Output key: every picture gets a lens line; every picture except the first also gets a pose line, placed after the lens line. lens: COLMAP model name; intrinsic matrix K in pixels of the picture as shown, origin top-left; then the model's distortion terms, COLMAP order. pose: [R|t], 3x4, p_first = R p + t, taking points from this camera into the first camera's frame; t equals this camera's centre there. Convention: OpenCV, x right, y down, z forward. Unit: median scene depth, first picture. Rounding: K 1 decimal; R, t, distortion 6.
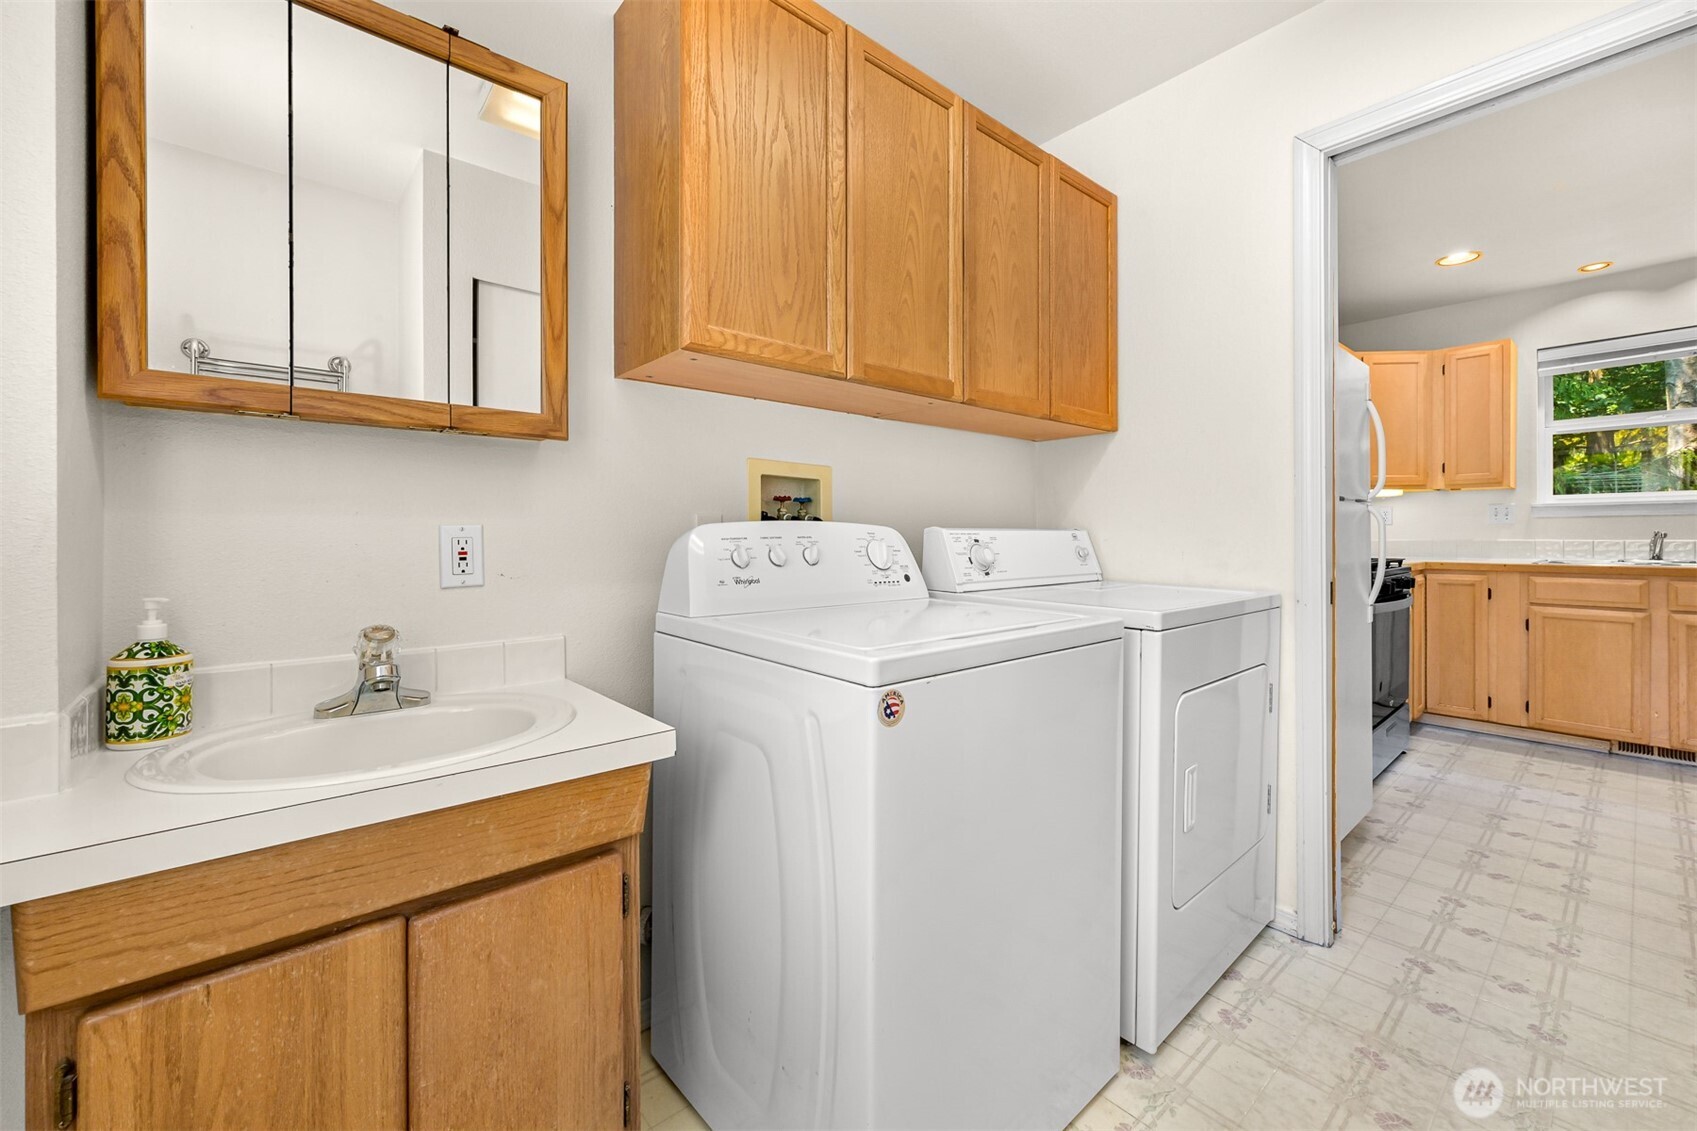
lens RADIAL K [[678.3, 0, 847.6], [0, 678.3, 546.6], [0, 0, 1]] dist [-0.003291, -0.000225]
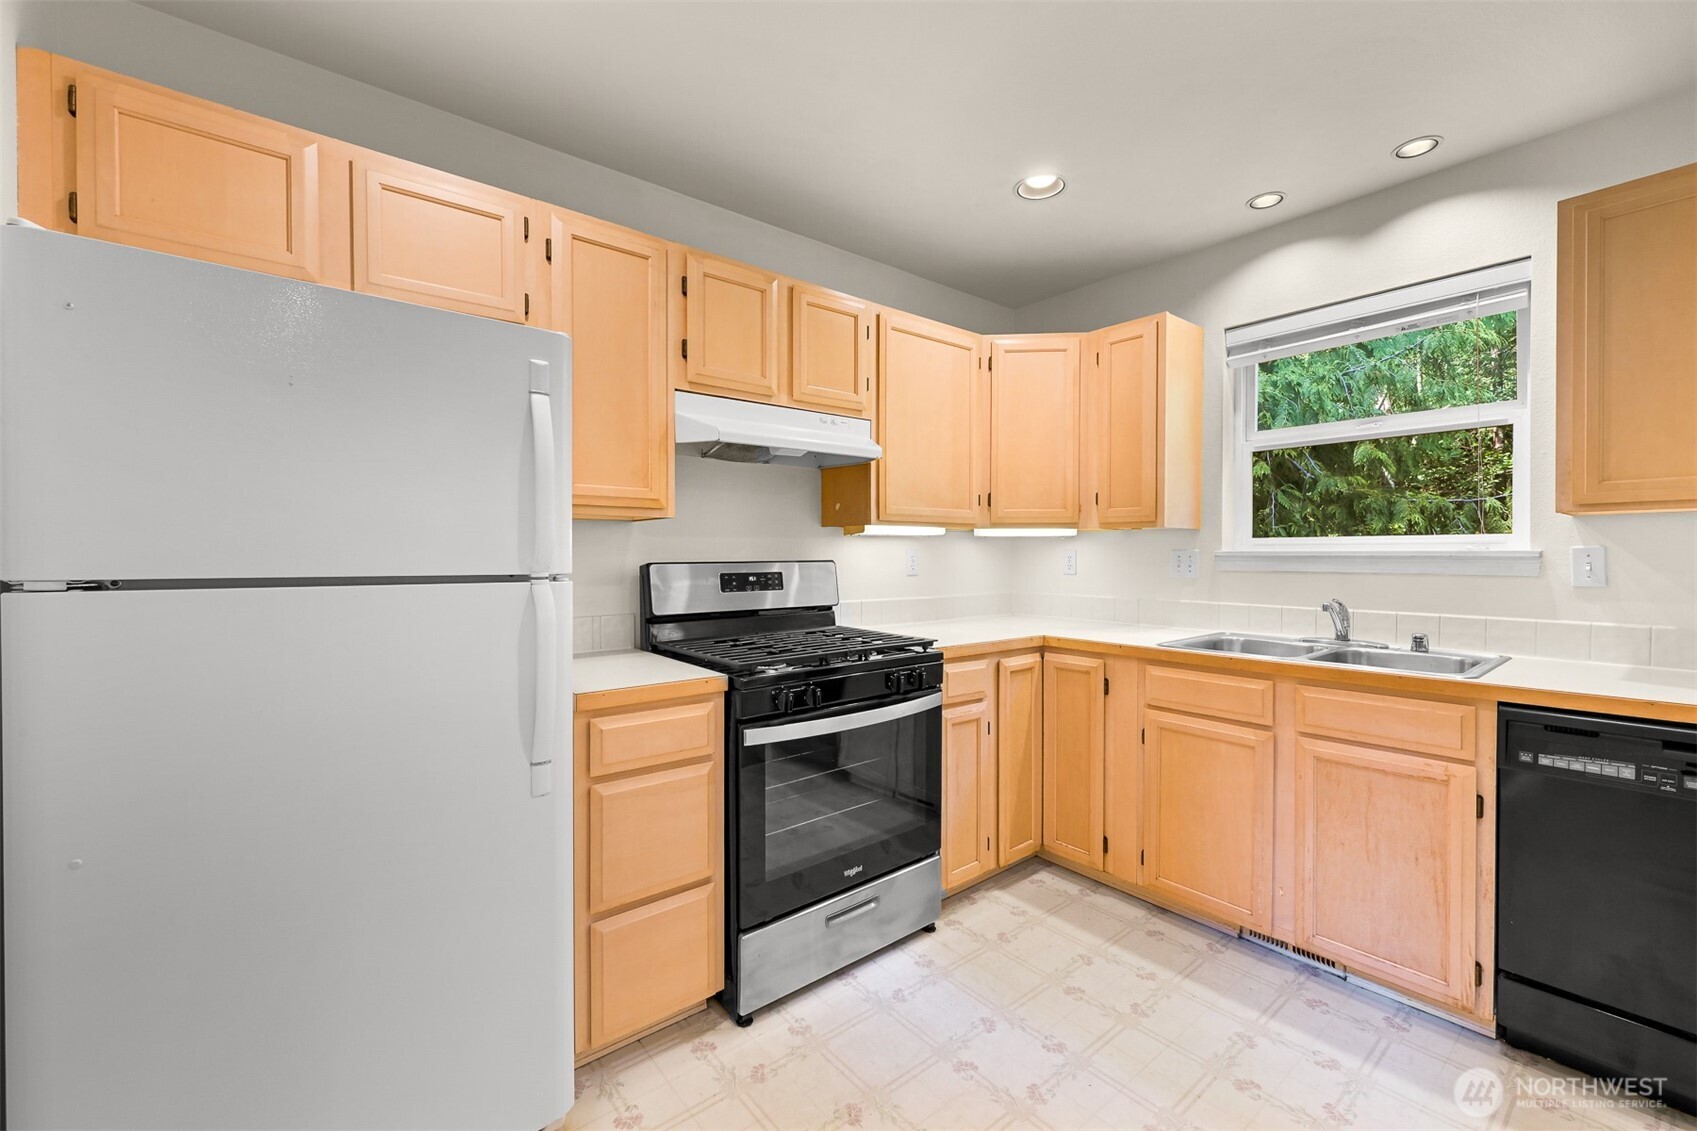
lens RADIAL K [[719.1, 0, 848.9], [0, 719.1, 560.1], [0, 0, 1]] dist [-0.000881, 0.000159]
pose [[0.999862, 0.002375, -0.016429, 0.729962], [-0.002292, 0.999985, 0.005048, -0.063997], [0.016440, -0.005009, 0.999852, 0.282436]]
